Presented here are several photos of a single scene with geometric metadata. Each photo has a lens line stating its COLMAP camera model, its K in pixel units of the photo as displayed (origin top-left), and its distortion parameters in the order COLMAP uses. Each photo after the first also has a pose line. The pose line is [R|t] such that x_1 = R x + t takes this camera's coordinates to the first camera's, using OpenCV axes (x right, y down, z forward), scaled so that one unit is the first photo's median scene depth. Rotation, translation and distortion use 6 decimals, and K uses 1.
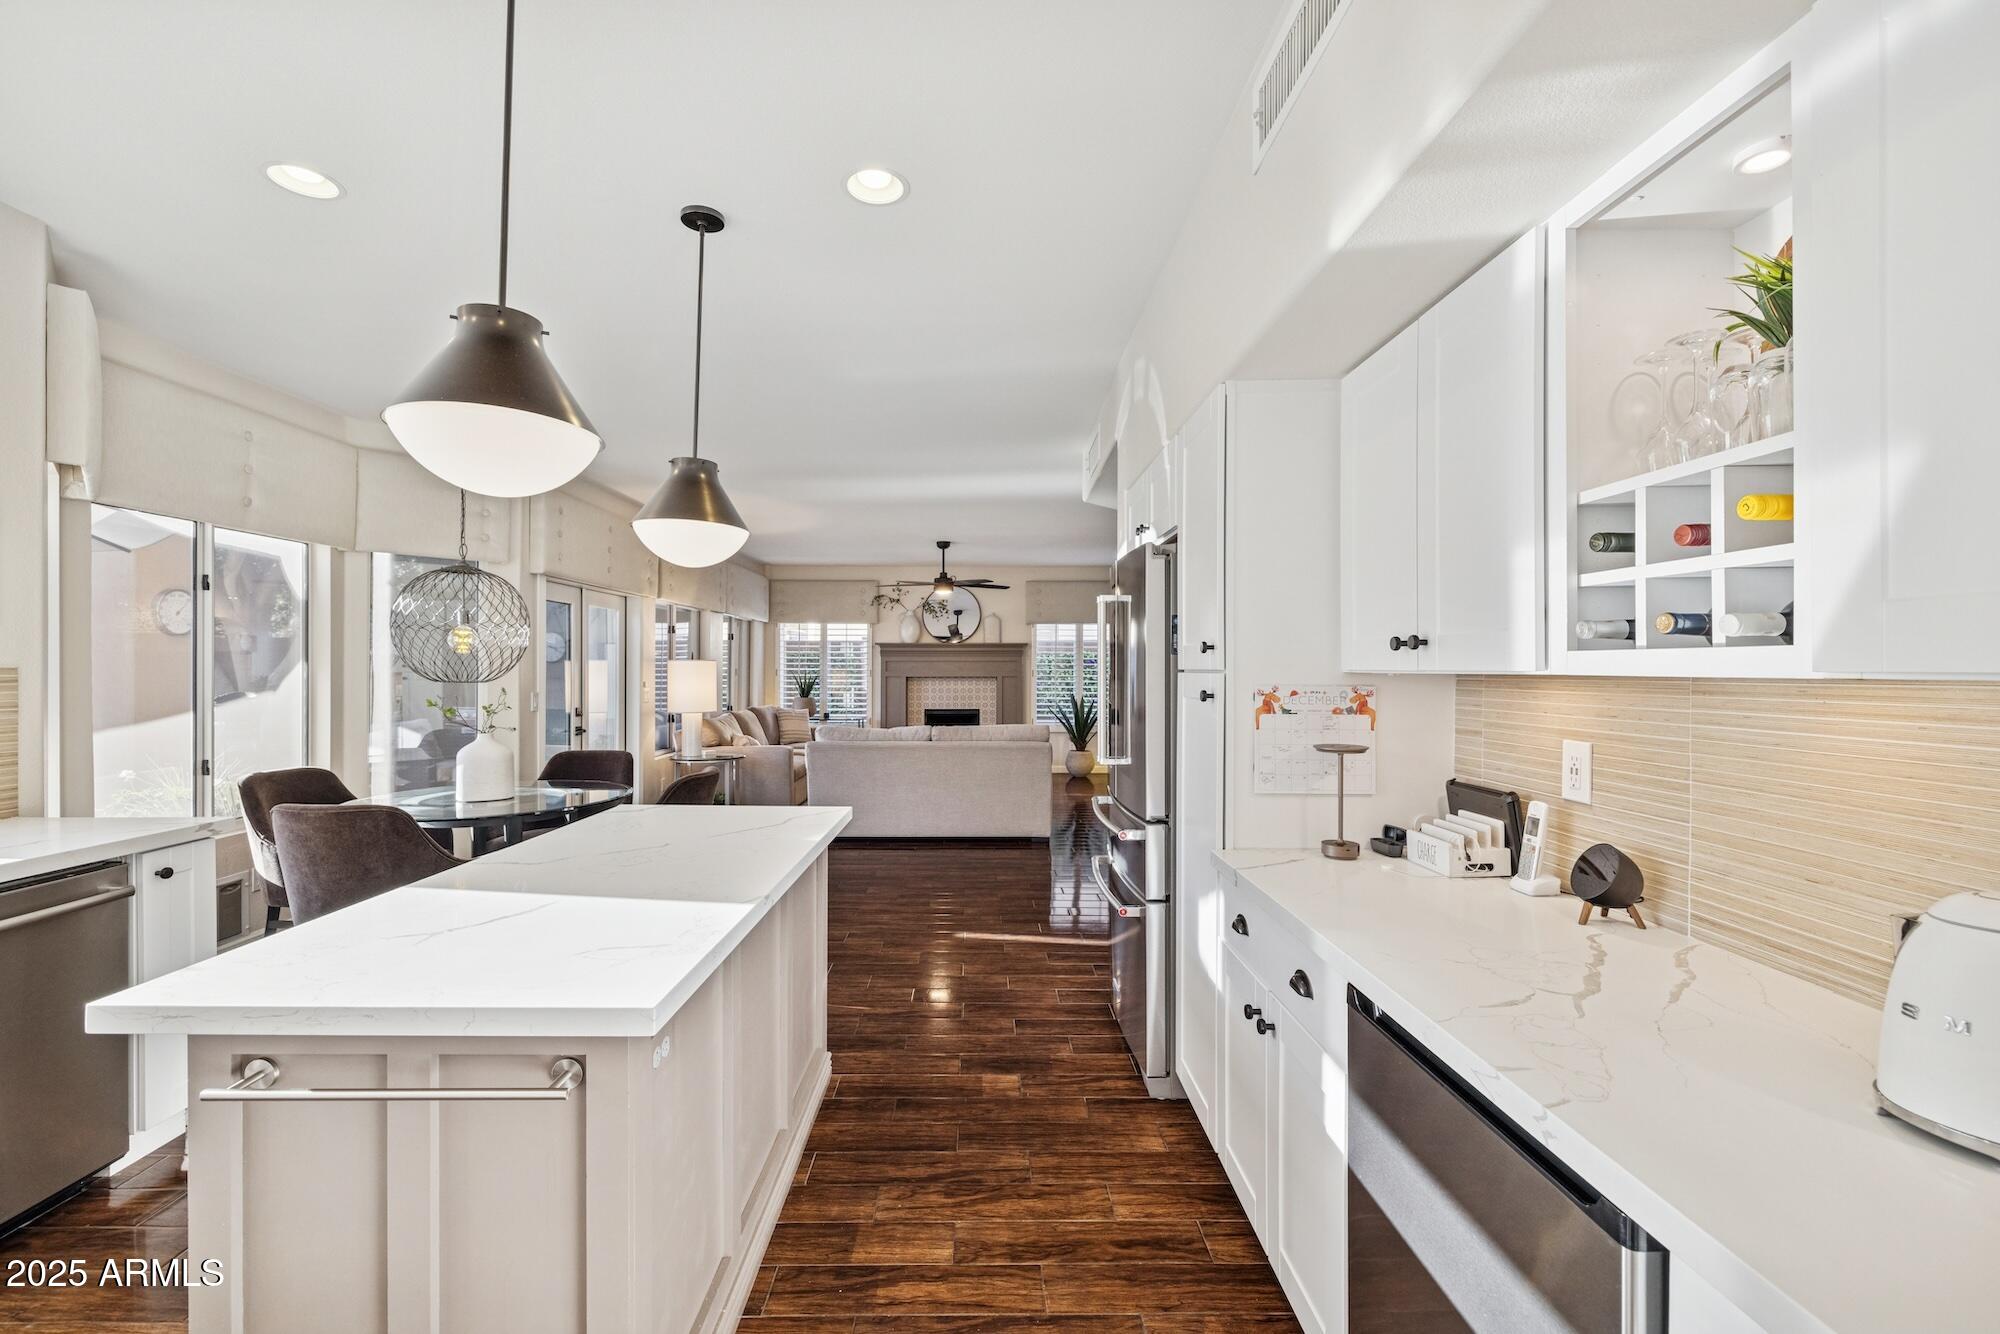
lens RADIAL K [[843.4, 0, 994.2], [0, 843.4, 667.6], [0, 0, 1]] dist [-0.002596, -0.000261]
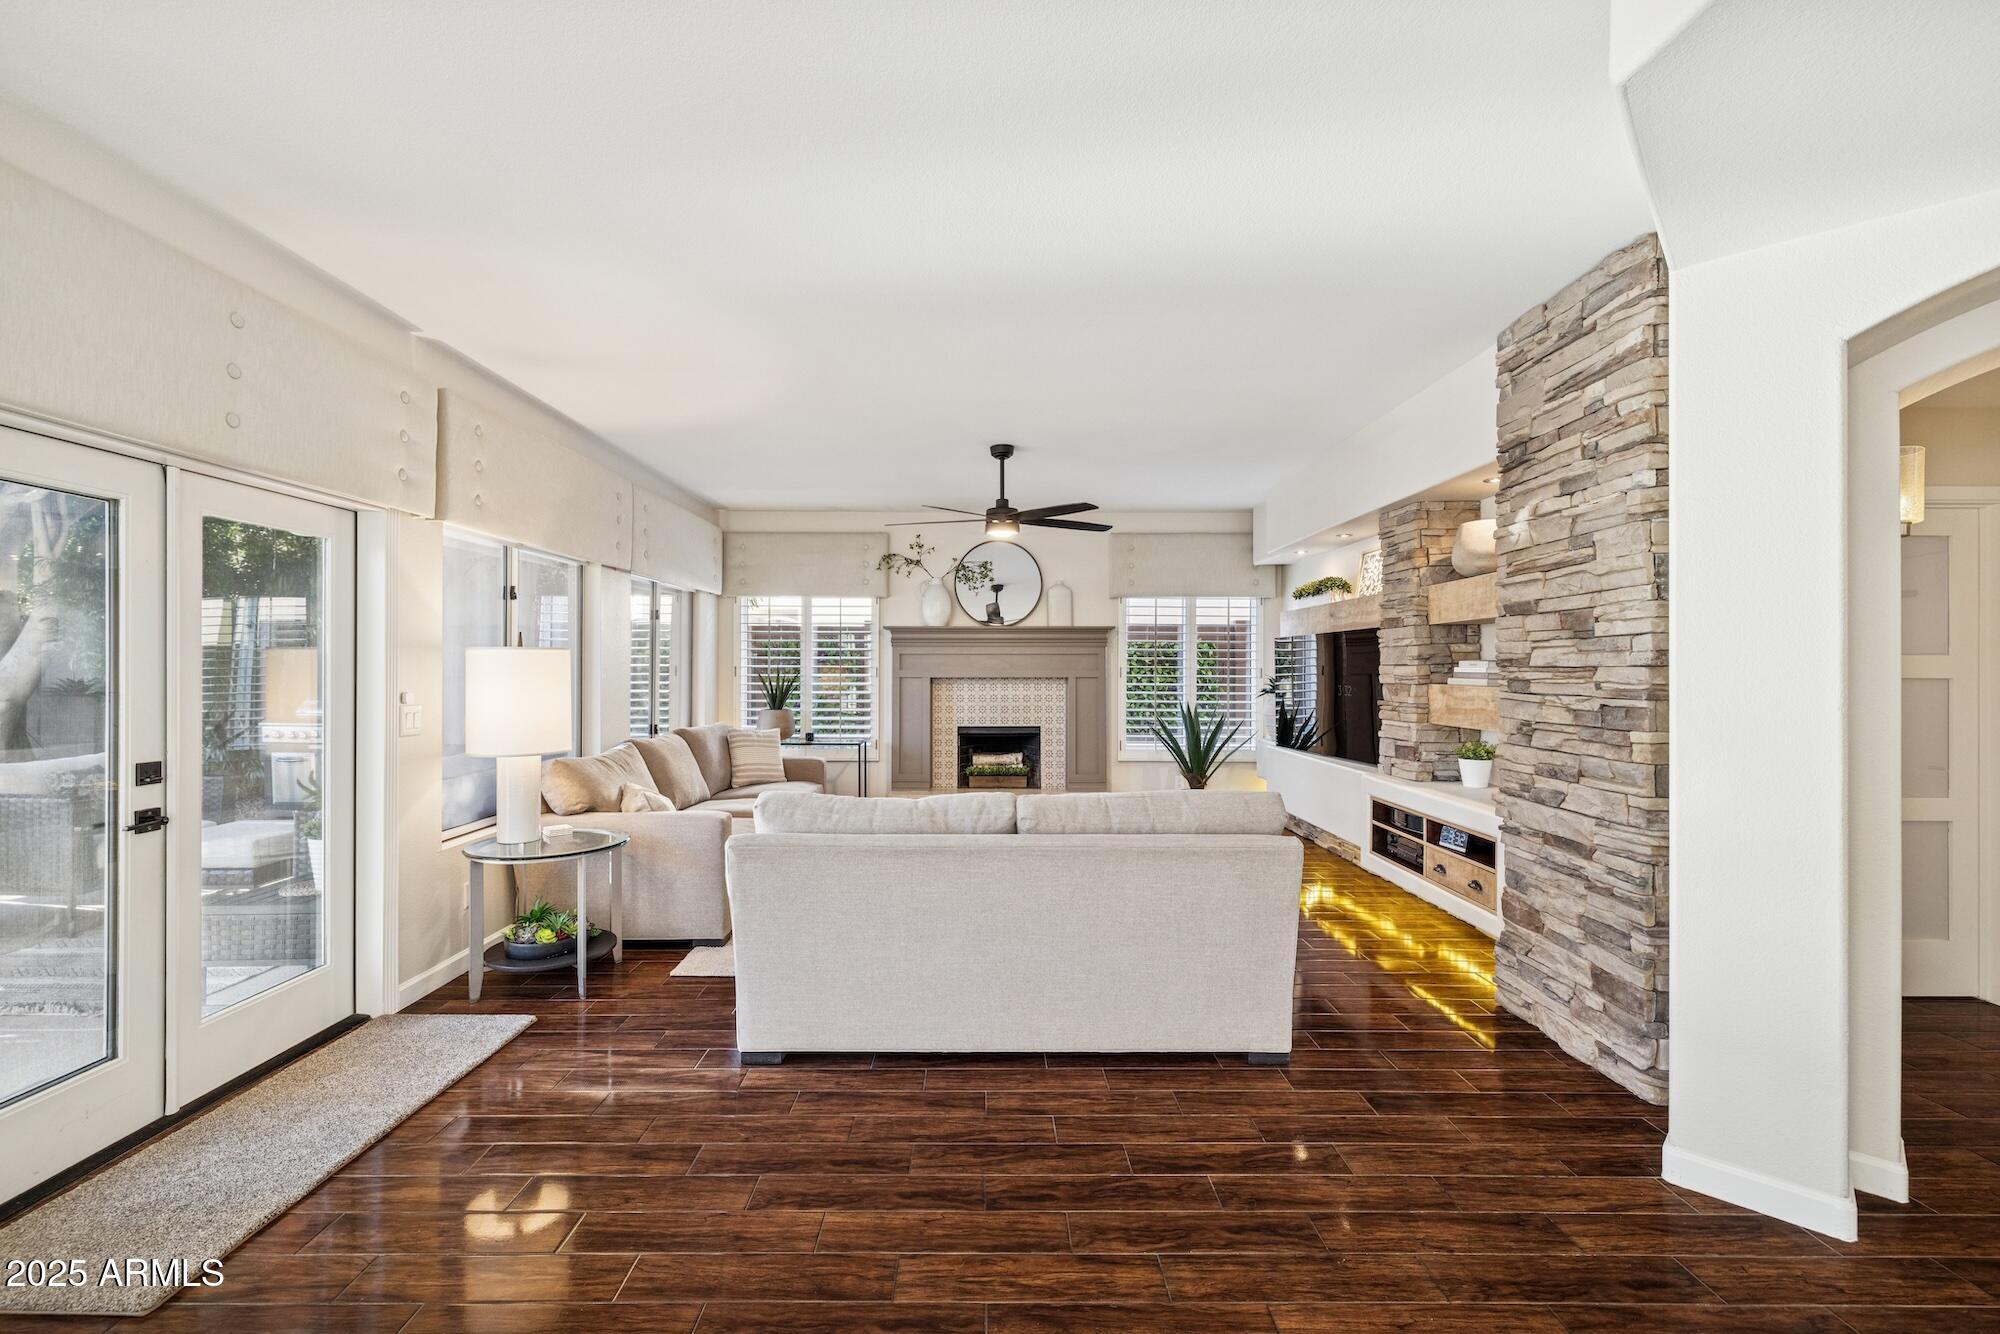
lens RADIAL K [[843.5, 0, 983.2], [0, 843.5, 670.4], [0, 0, 1]] dist [0.000615, 0.000385]
pose [[0.999807, -0.000003, -0.019631, -0.177384], [0.000134, 0.999978, 0.006674, 0.003121], [0.019631, -0.006676, 0.999785, 1.204026]]
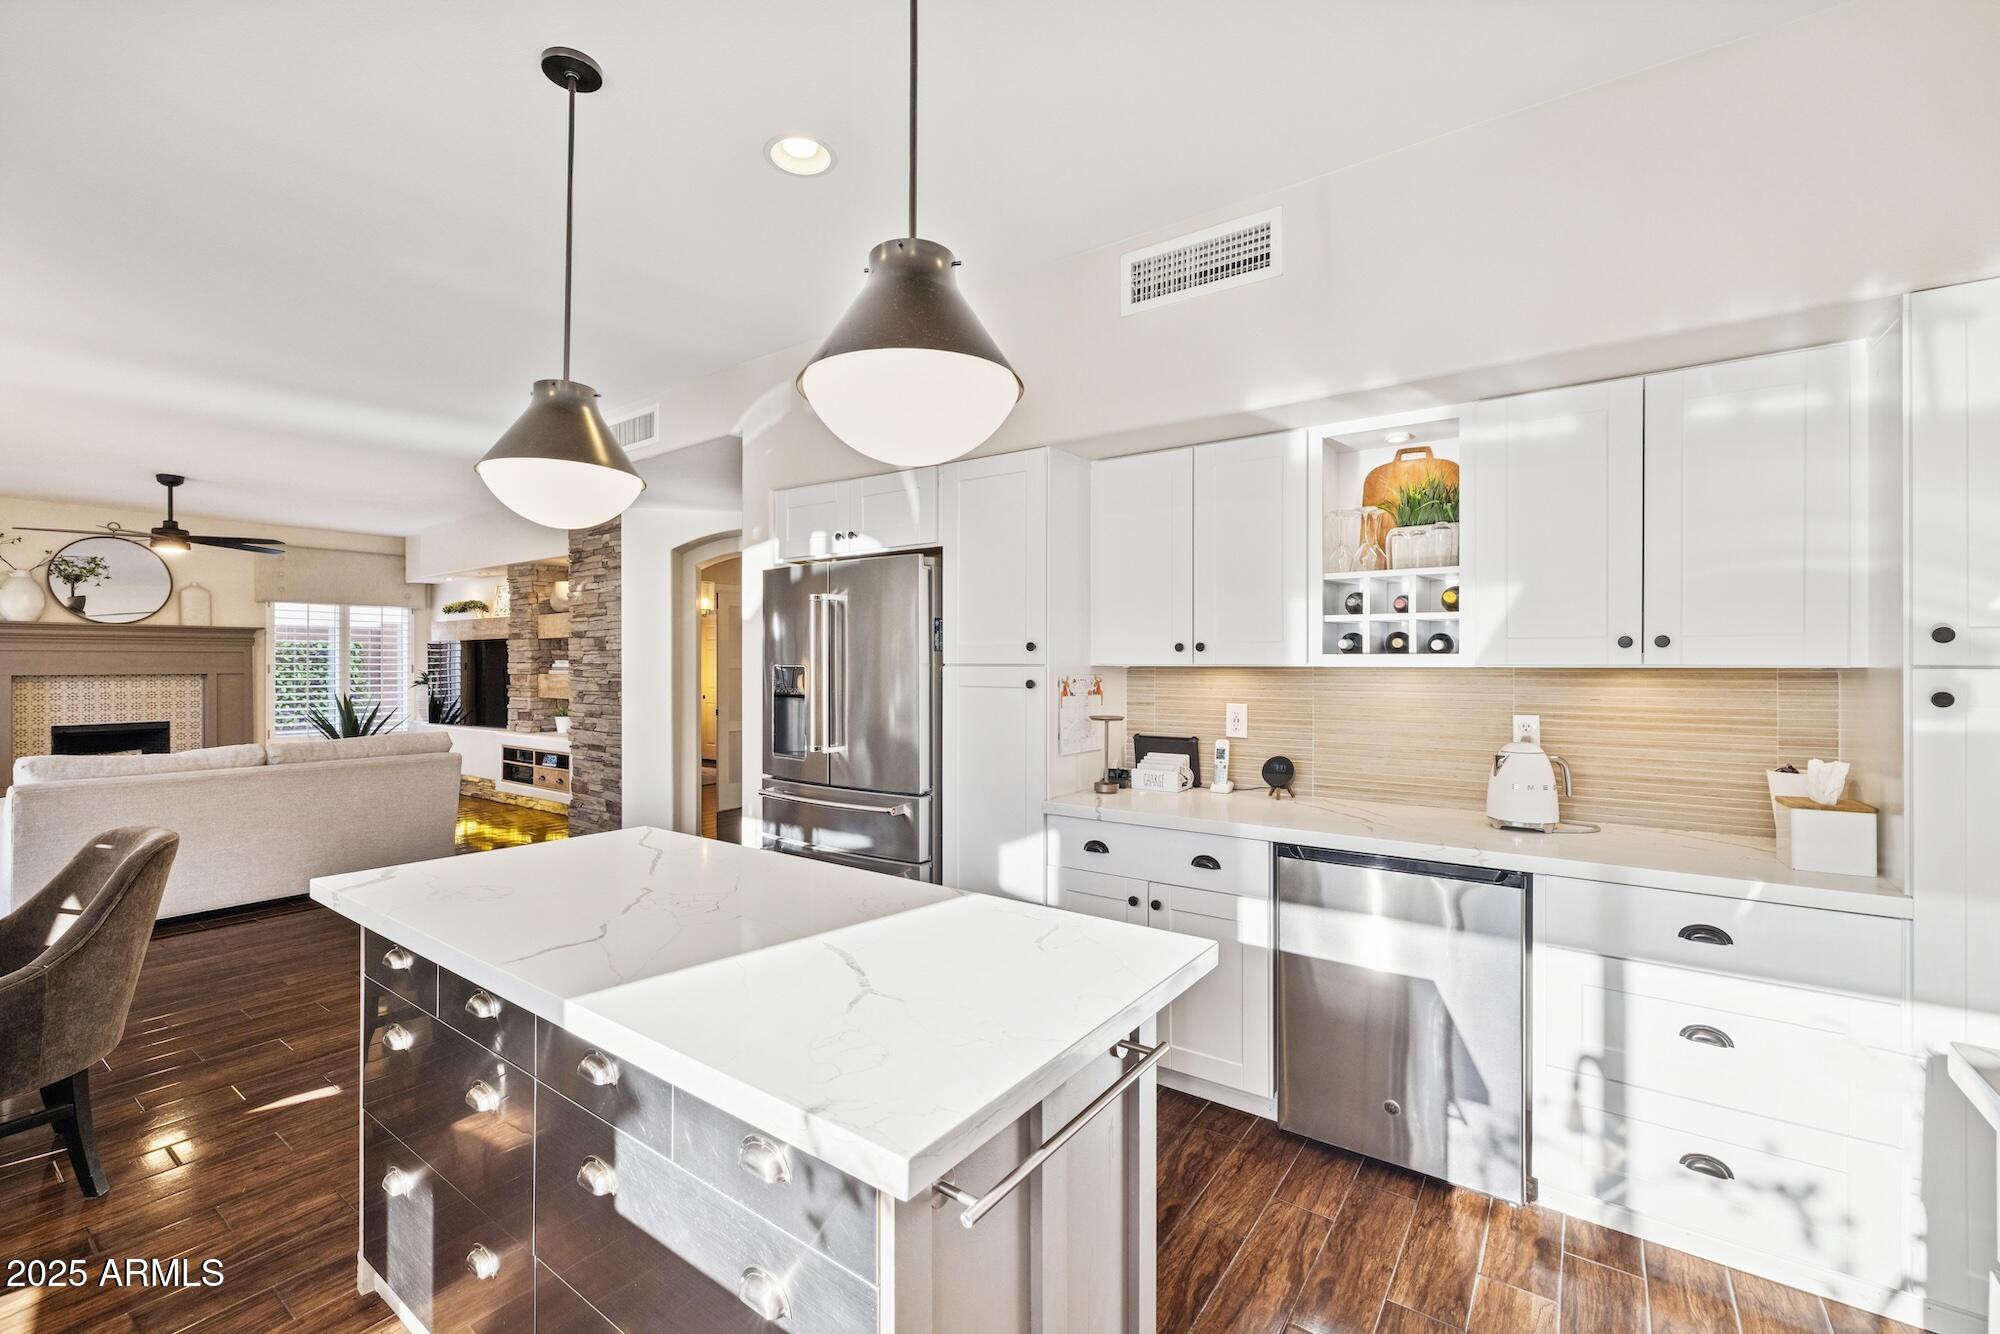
lens RADIAL K [[837.6, 0, 993.4], [0, 837.6, 662.5], [0, 0, 1]] dist [-0.005380, -0.000012]
pose [[0.595728, -0.000206, 0.803186, -0.585186], [-0.001092, 0.999999, 0.001067, -0.000865], [-0.803185, -0.001513, 0.595727, 0.199927]]
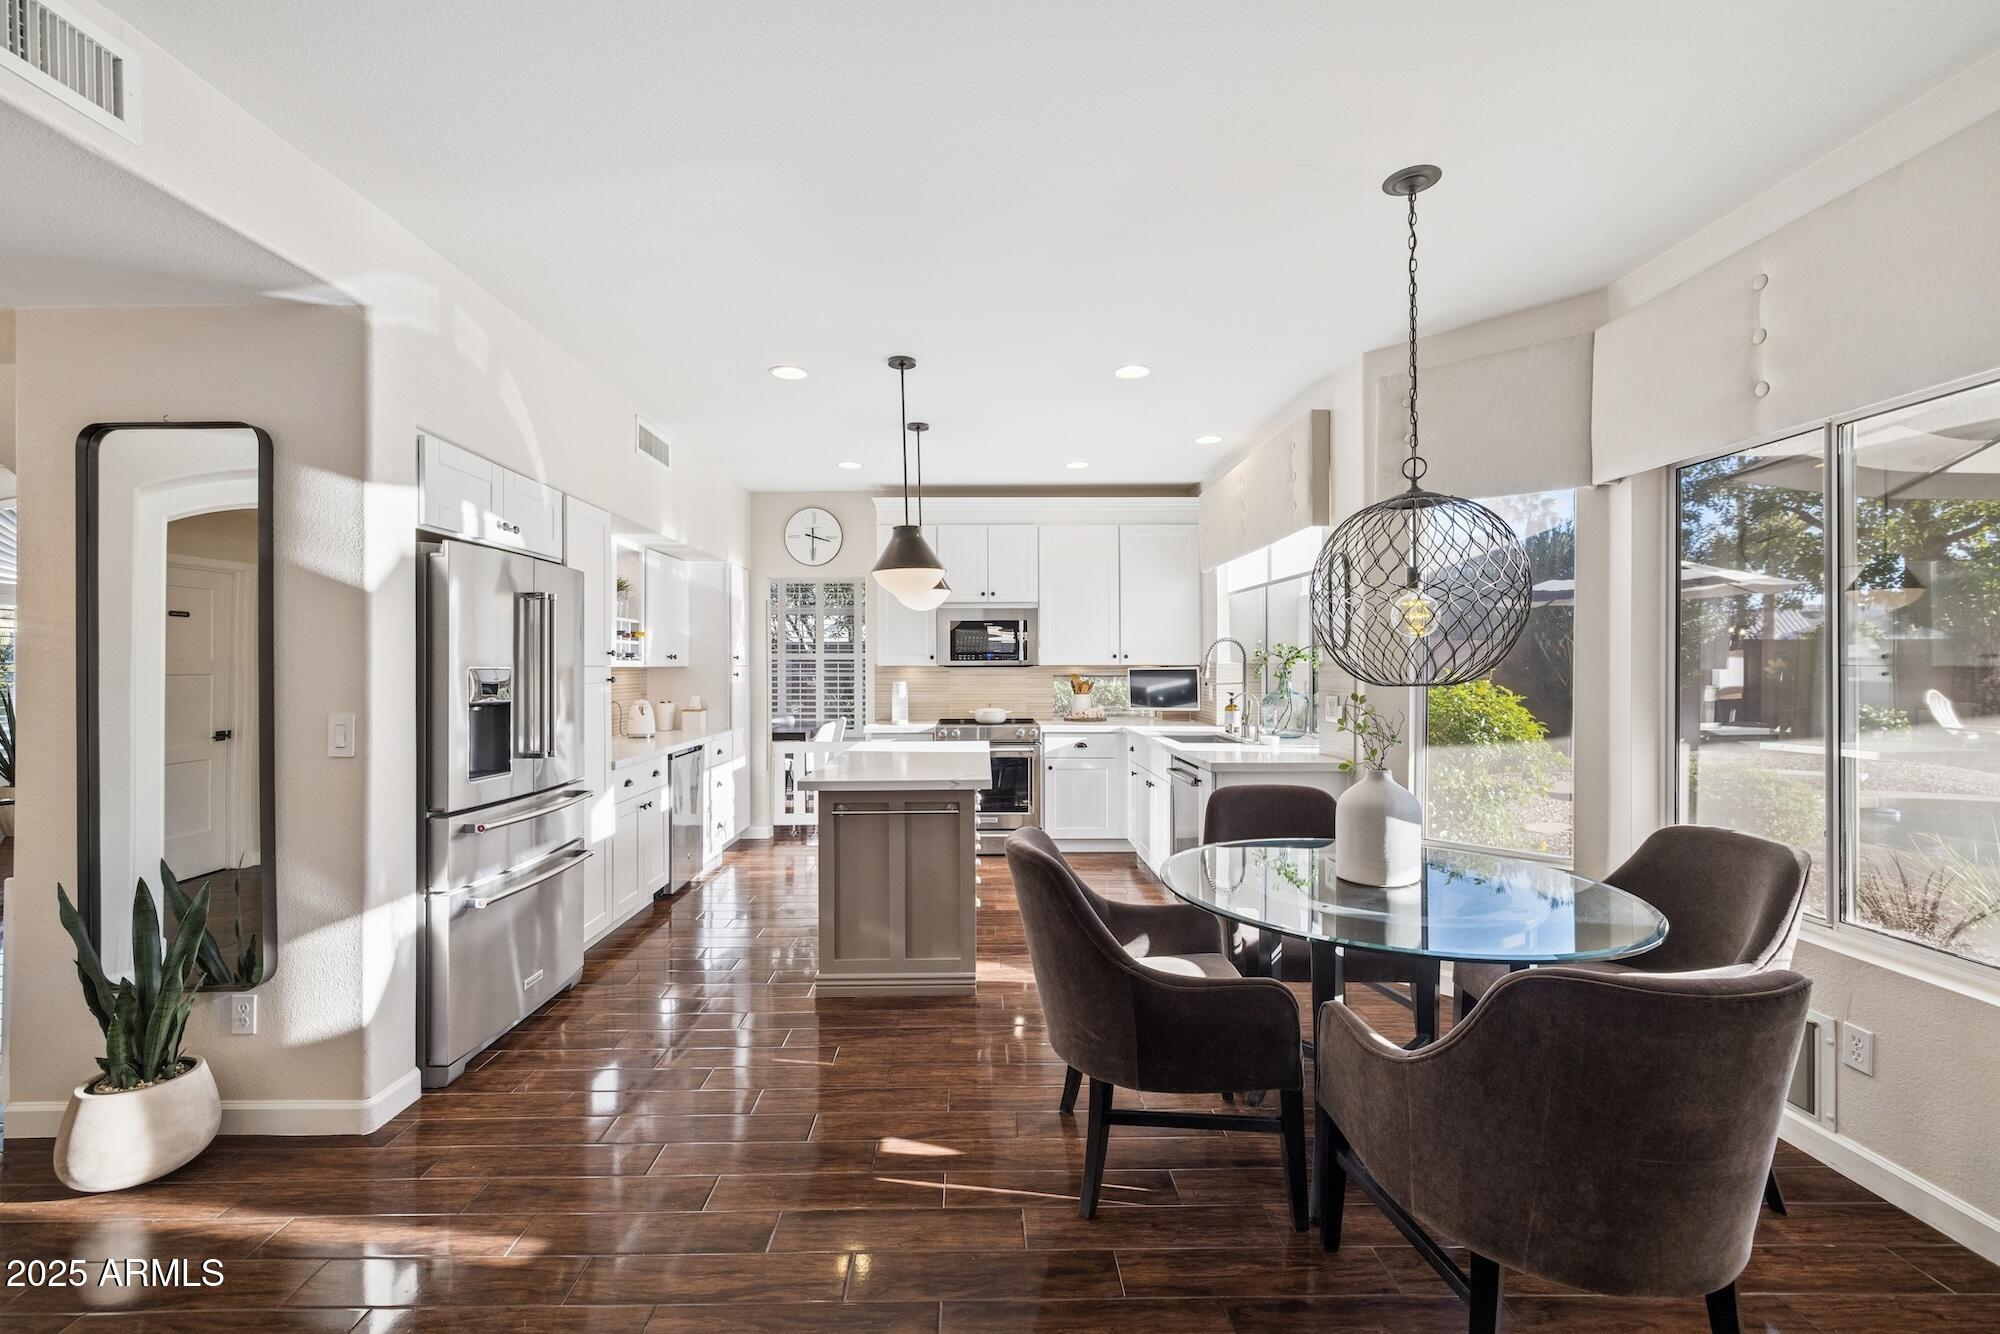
lens RADIAL K [[843.4, 0, 994.2], [0, 843.4, 667.6], [0, 0, 1]] dist [-0.002596, -0.000261]
pose [[-0.999997, 0.001623, 0.001582, -0.415653], [0.001625, 0.999998, 0.001137, 0.004672], [-0.001580, 0.001139, -0.999998, 2.016346]]
